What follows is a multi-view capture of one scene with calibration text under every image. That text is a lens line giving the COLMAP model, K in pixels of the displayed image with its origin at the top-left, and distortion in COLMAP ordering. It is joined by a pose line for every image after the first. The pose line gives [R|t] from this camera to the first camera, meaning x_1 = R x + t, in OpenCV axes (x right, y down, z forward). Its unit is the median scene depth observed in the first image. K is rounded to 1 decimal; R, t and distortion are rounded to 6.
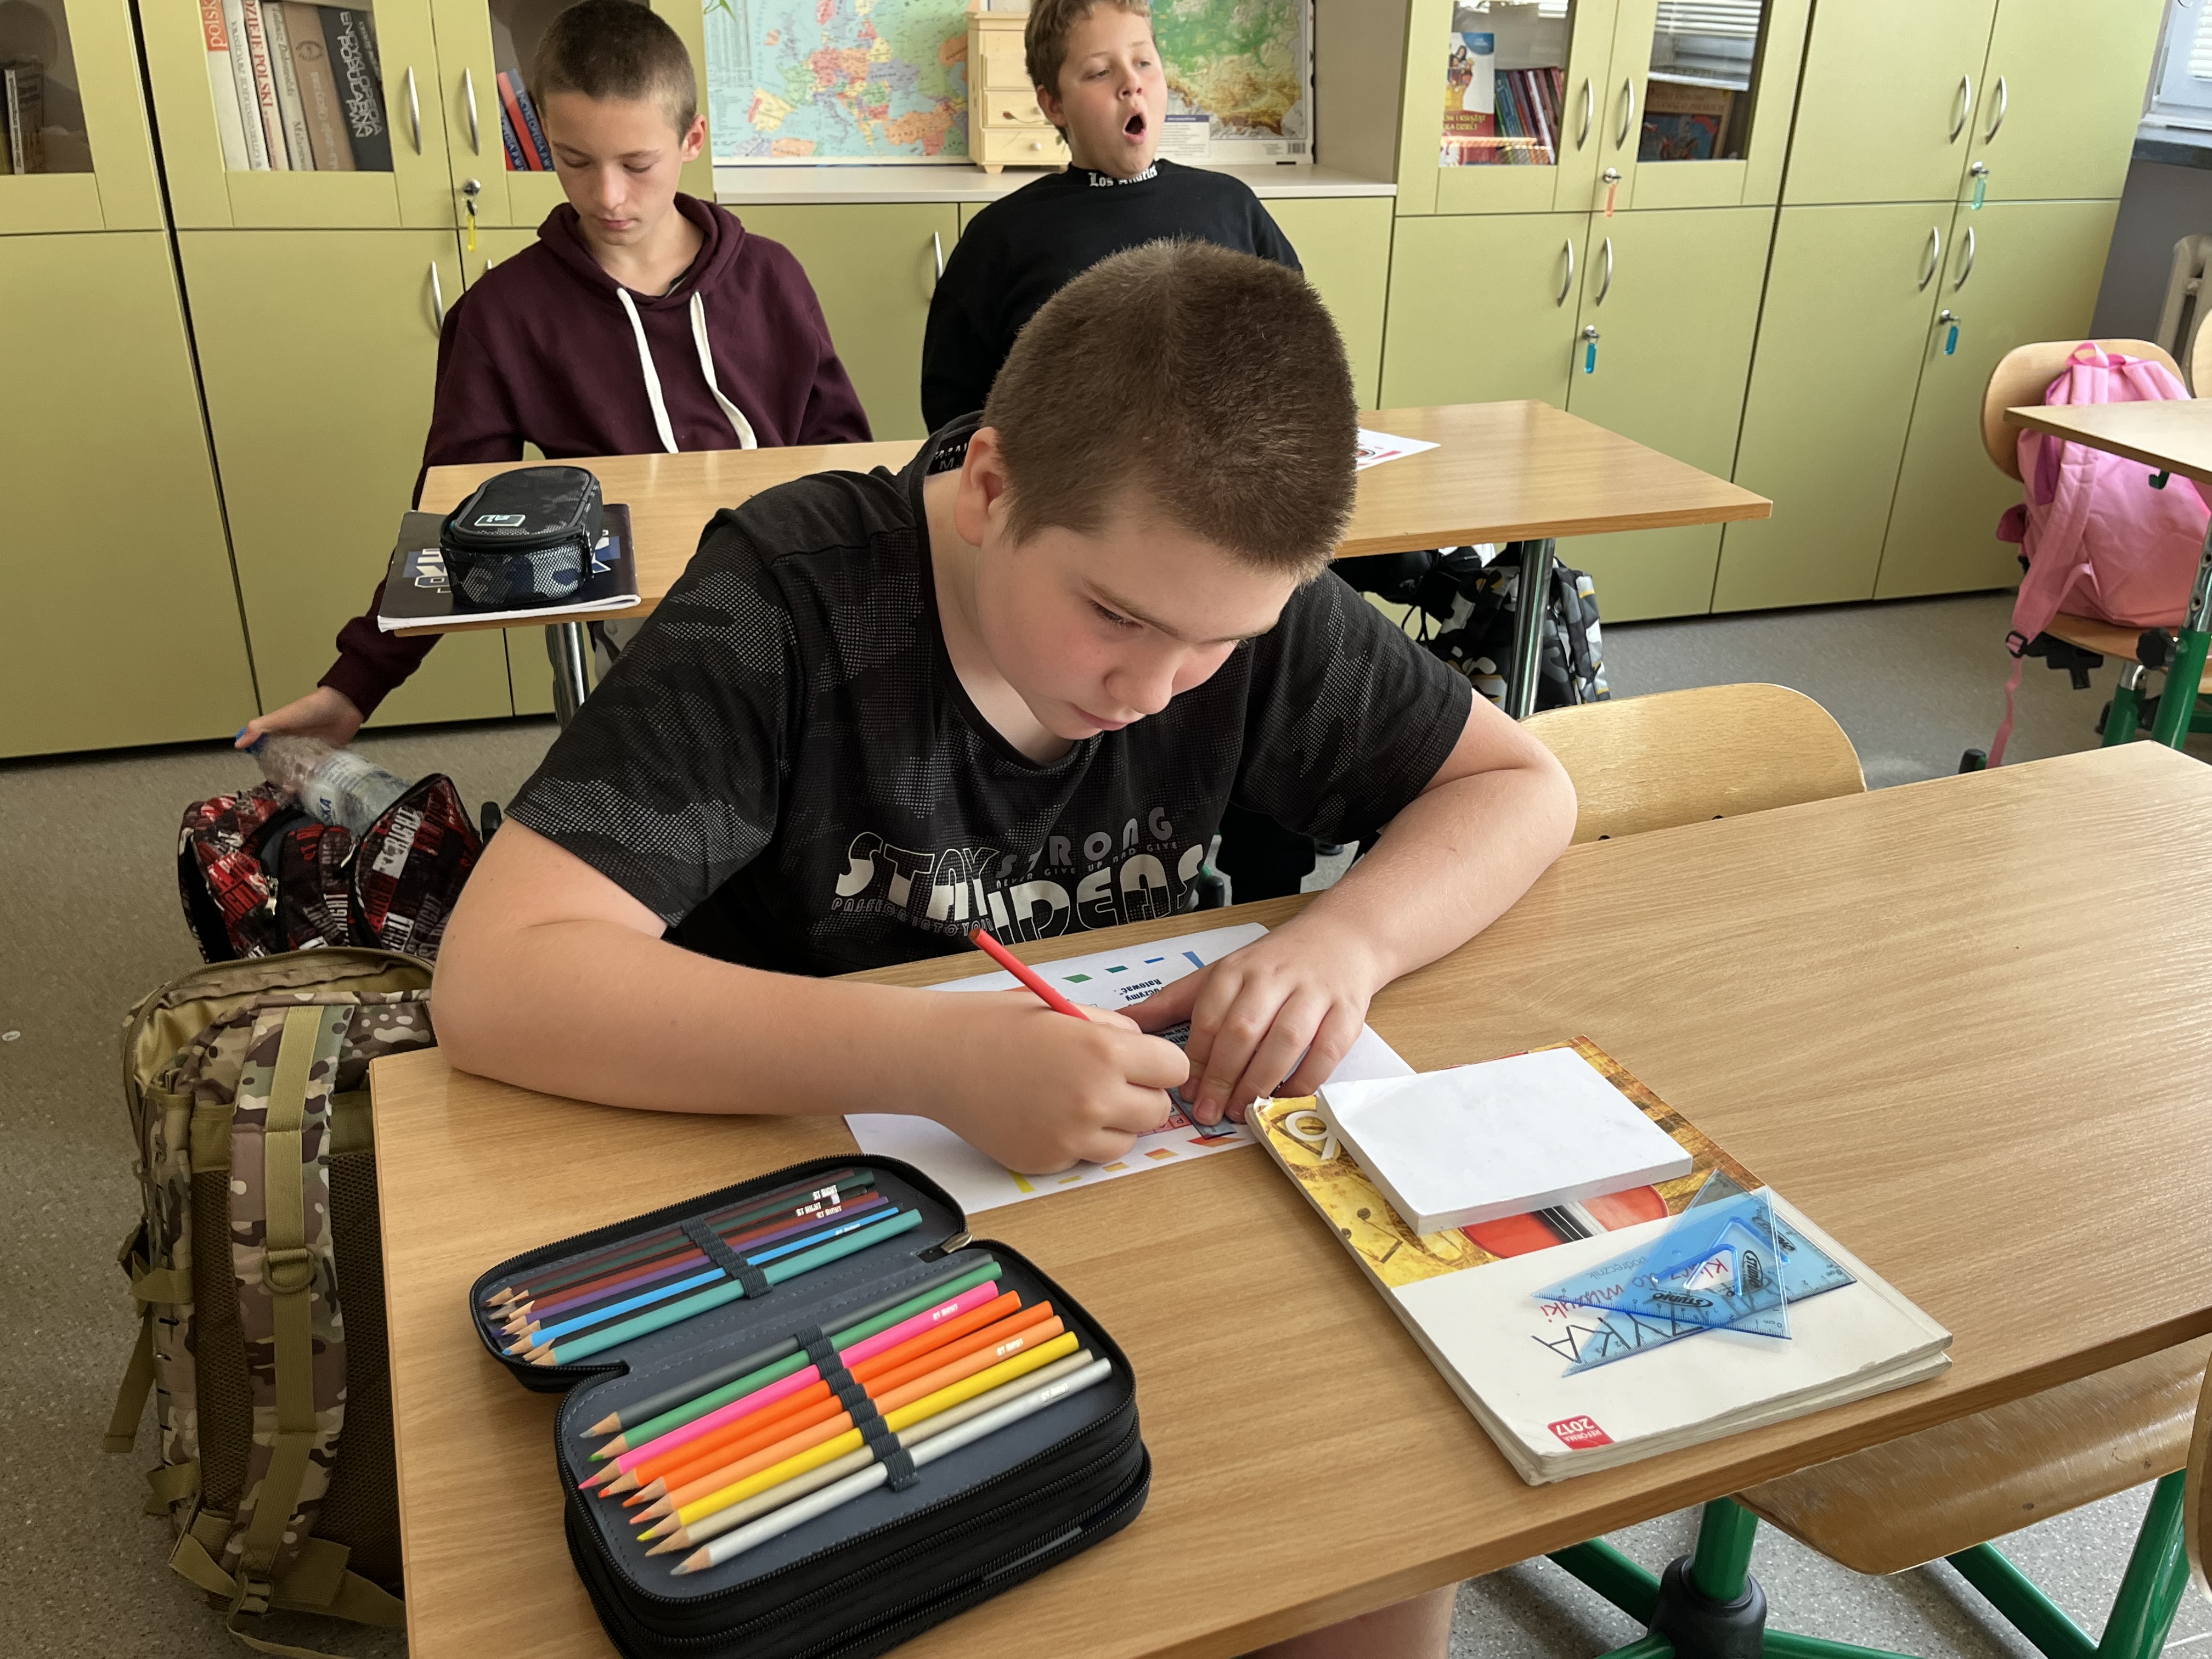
lens RADIAL K [[1815.0, 0, 1104.0], [0, 1815.0, 821.0], [0, 0, 1]] dist [0.012846, -0.004208]
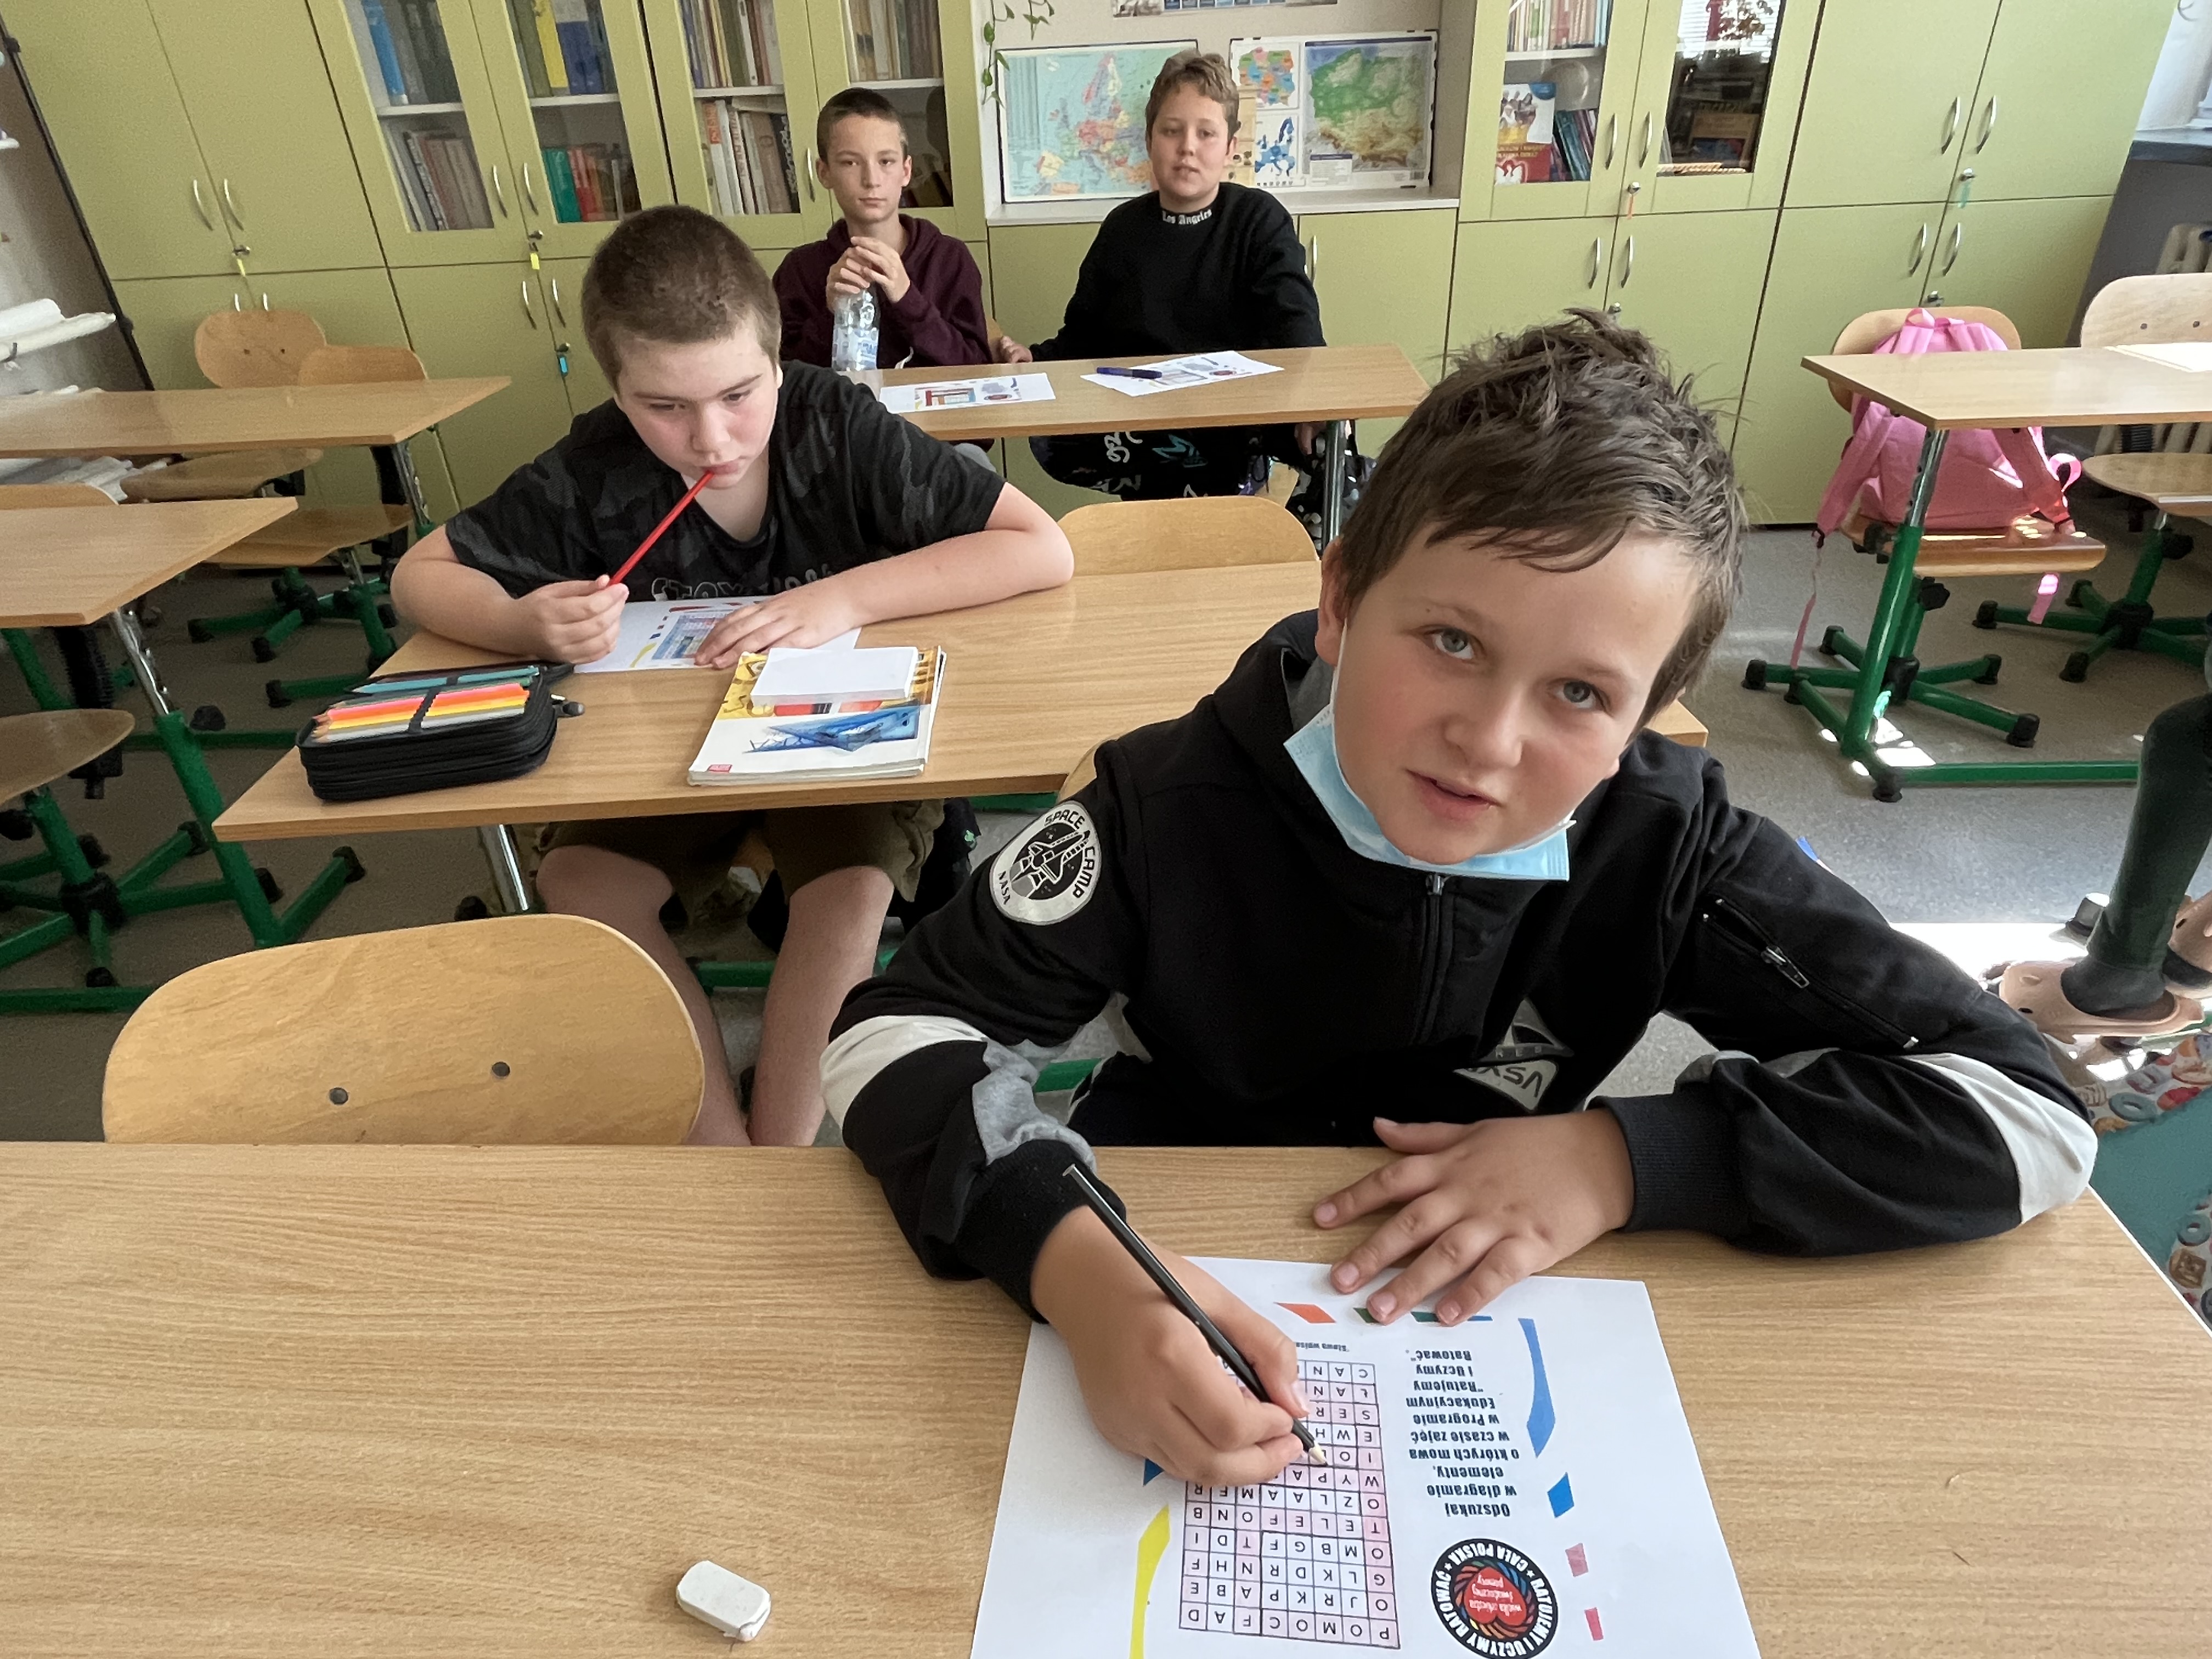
lens RADIAL K [[1296.8, 0, 1091.2], [0, 1296.8, 837.6], [0, 0, 1]] dist [-0.019195, 0.003899]
pose [[0.943826, 0.115212, -0.309707, 0.255250], [-0.081172, 0.989368, 0.120676, 0.041544], [0.320317, -0.088758, 0.943143, -0.077229]]
